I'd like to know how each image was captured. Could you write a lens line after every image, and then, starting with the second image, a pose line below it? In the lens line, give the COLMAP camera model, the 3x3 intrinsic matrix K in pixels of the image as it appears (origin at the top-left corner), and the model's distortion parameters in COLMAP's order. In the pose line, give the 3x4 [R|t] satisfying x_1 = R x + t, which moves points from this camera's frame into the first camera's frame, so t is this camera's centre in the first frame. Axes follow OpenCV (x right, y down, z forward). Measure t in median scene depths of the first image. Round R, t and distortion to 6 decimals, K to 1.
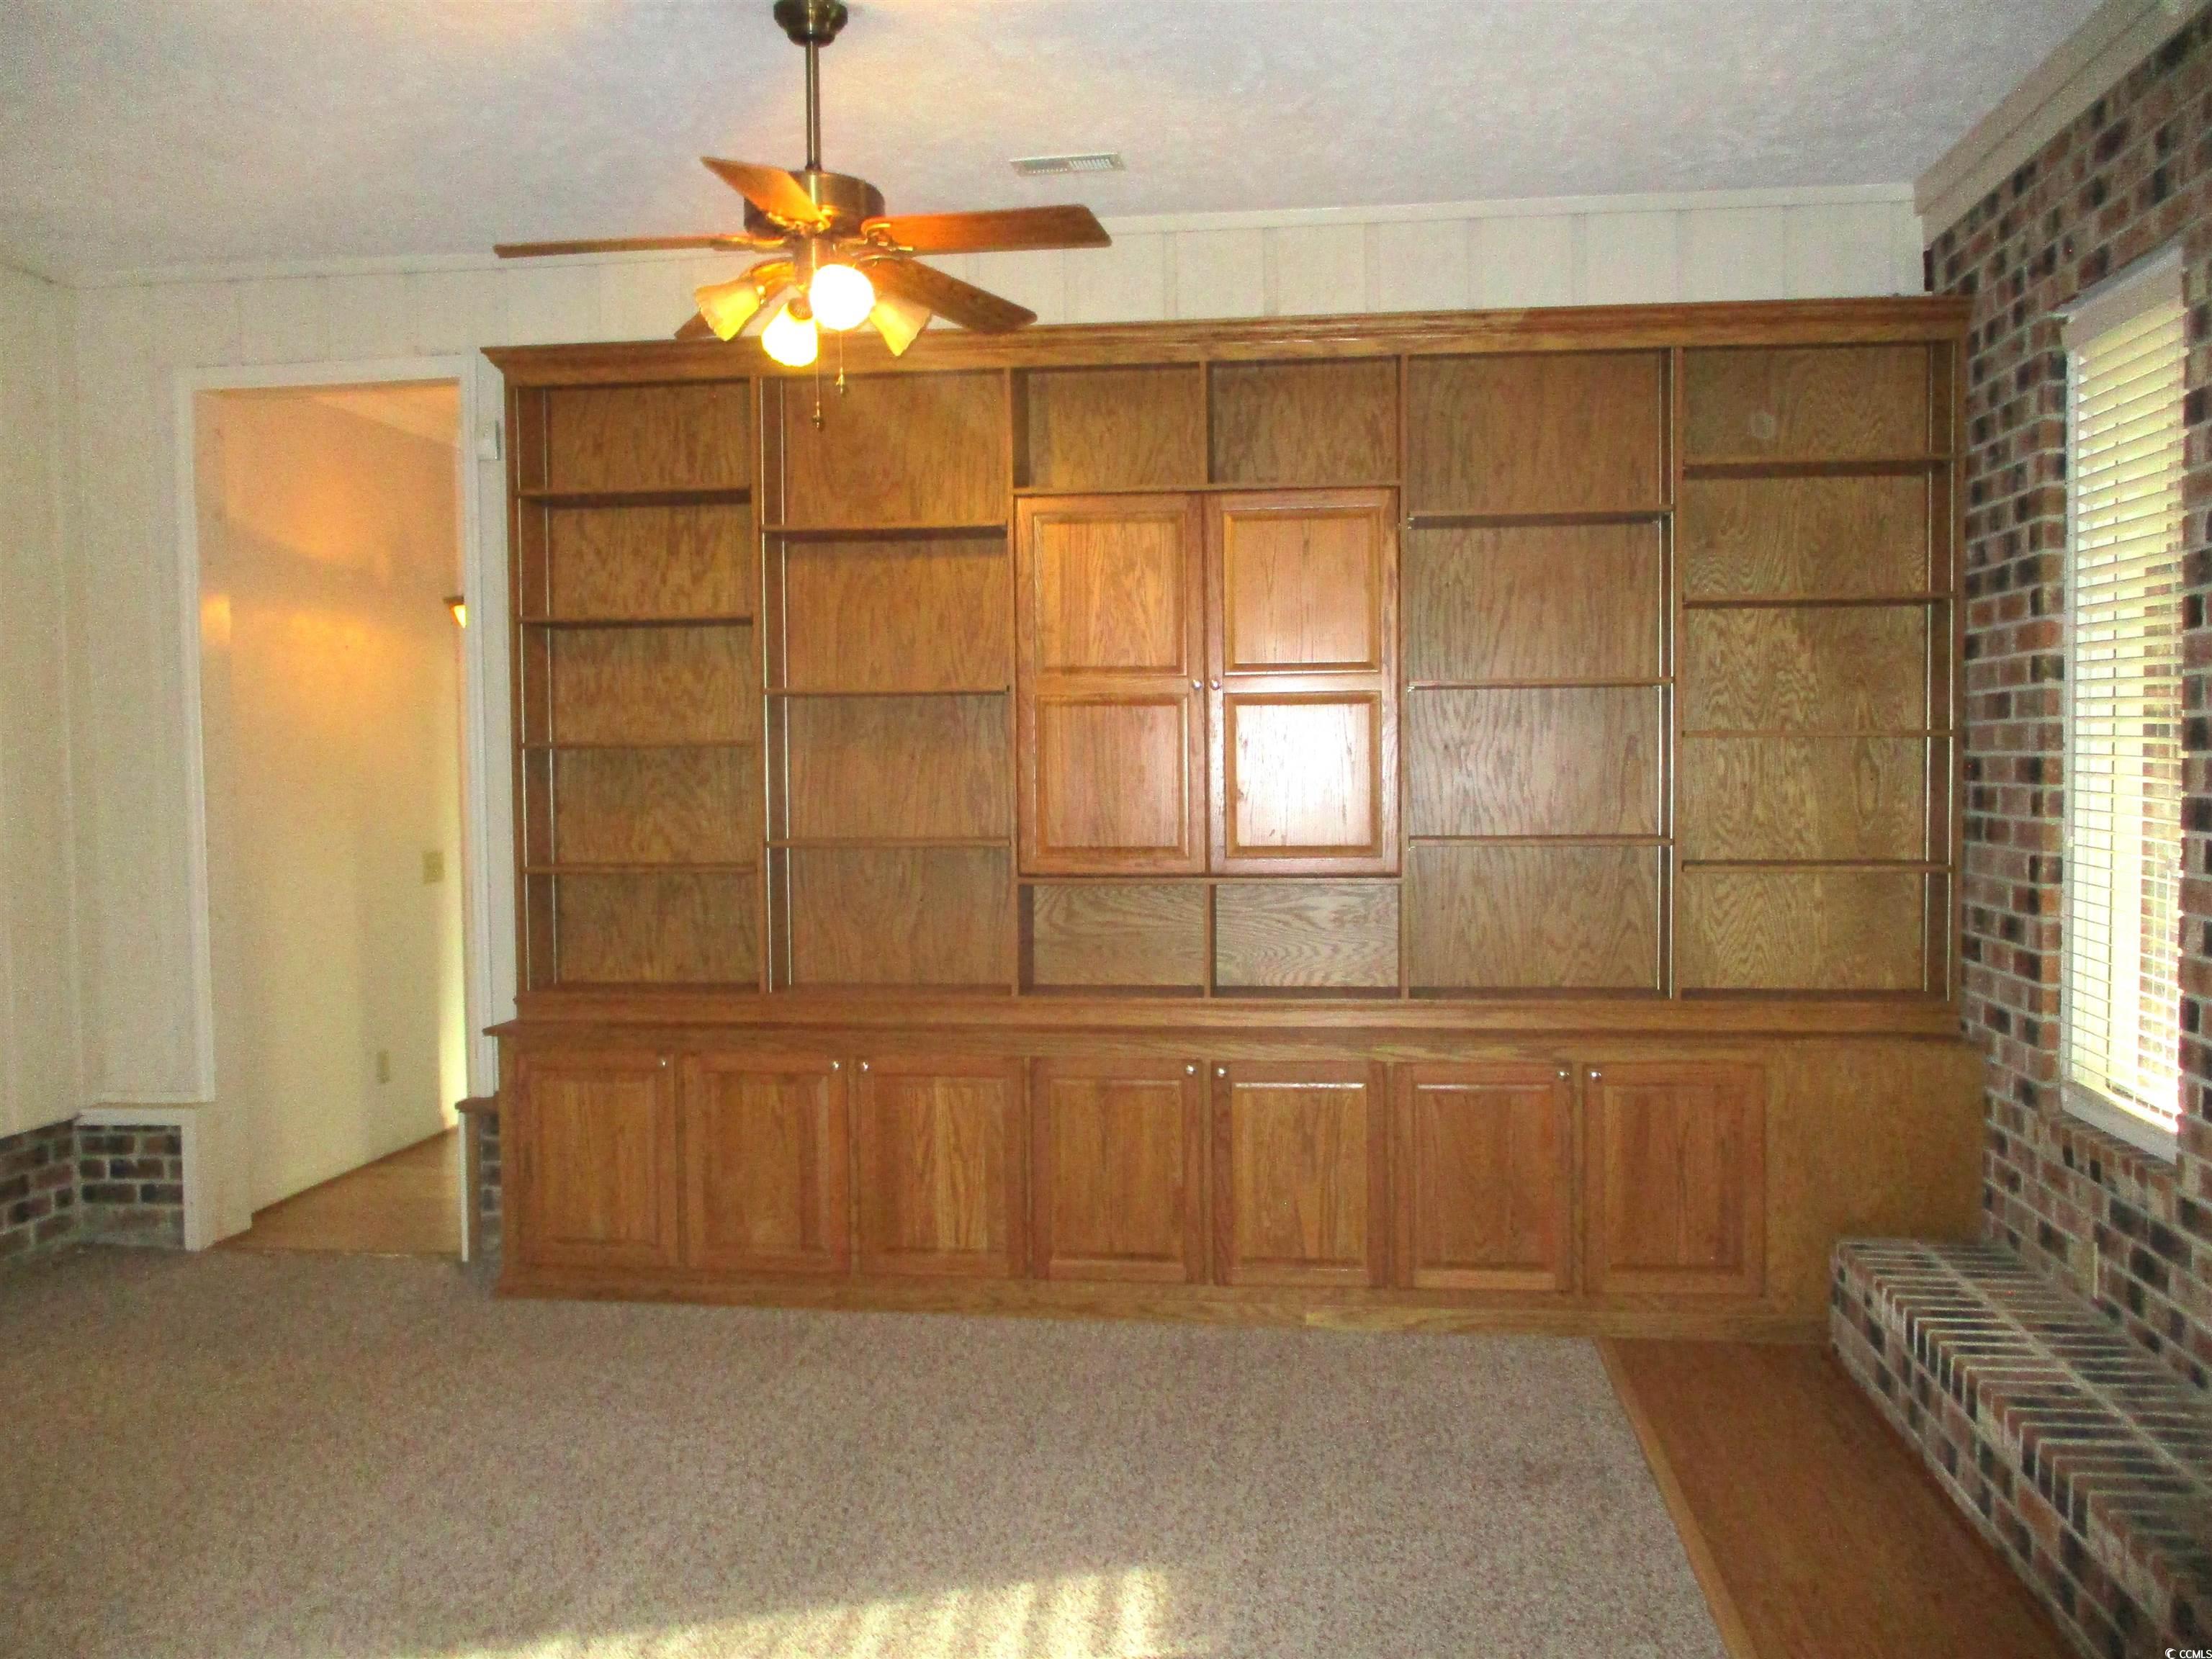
lens RADIAL K [[1857.1, 0, 1107.2], [0, 1857.1, 825.3], [0, 0, 1]] dist [-0.021819, 0.018594]
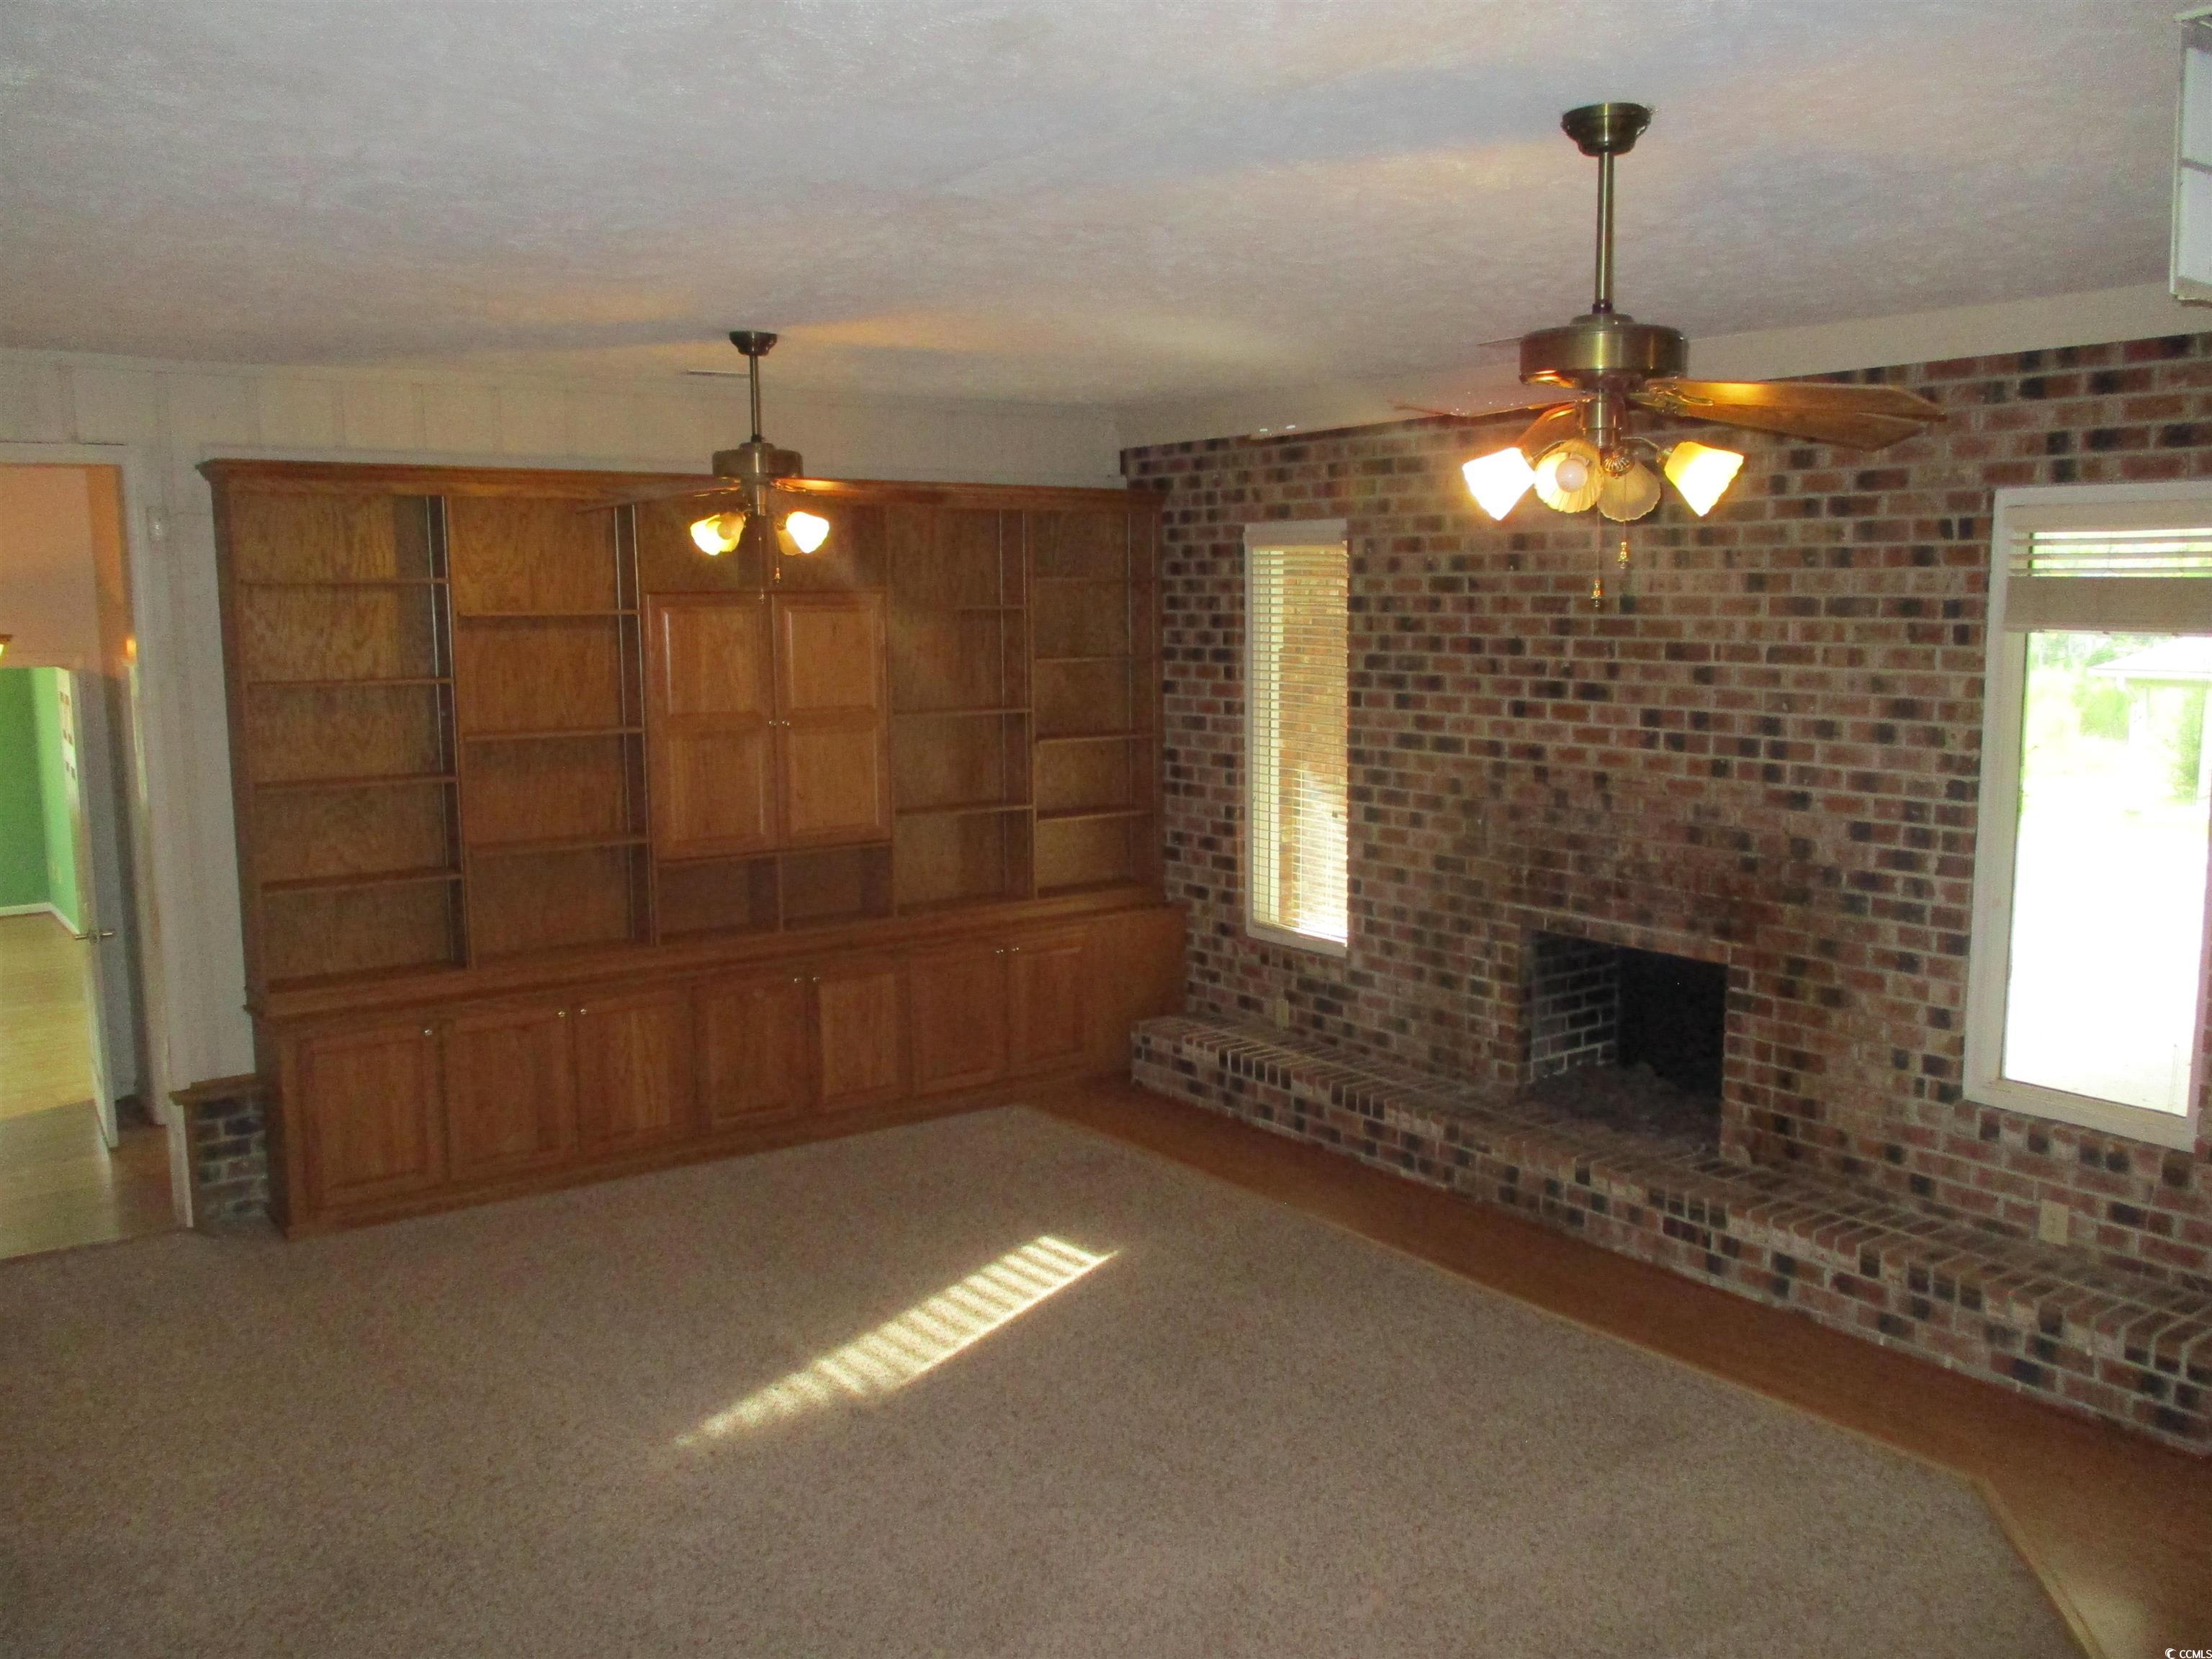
lens RADIAL K [[1857.1, 0, 1103.1], [0, 1857.1, 830.3], [0, 0, 1]] dist [-0.021819, 0.018594]
pose [[0.729080, -0.084676, 0.679170, -0.898143], [0.026767, 0.995086, 0.095329, -0.145054], [-0.683905, -0.051323, 0.727764, -0.305520]]
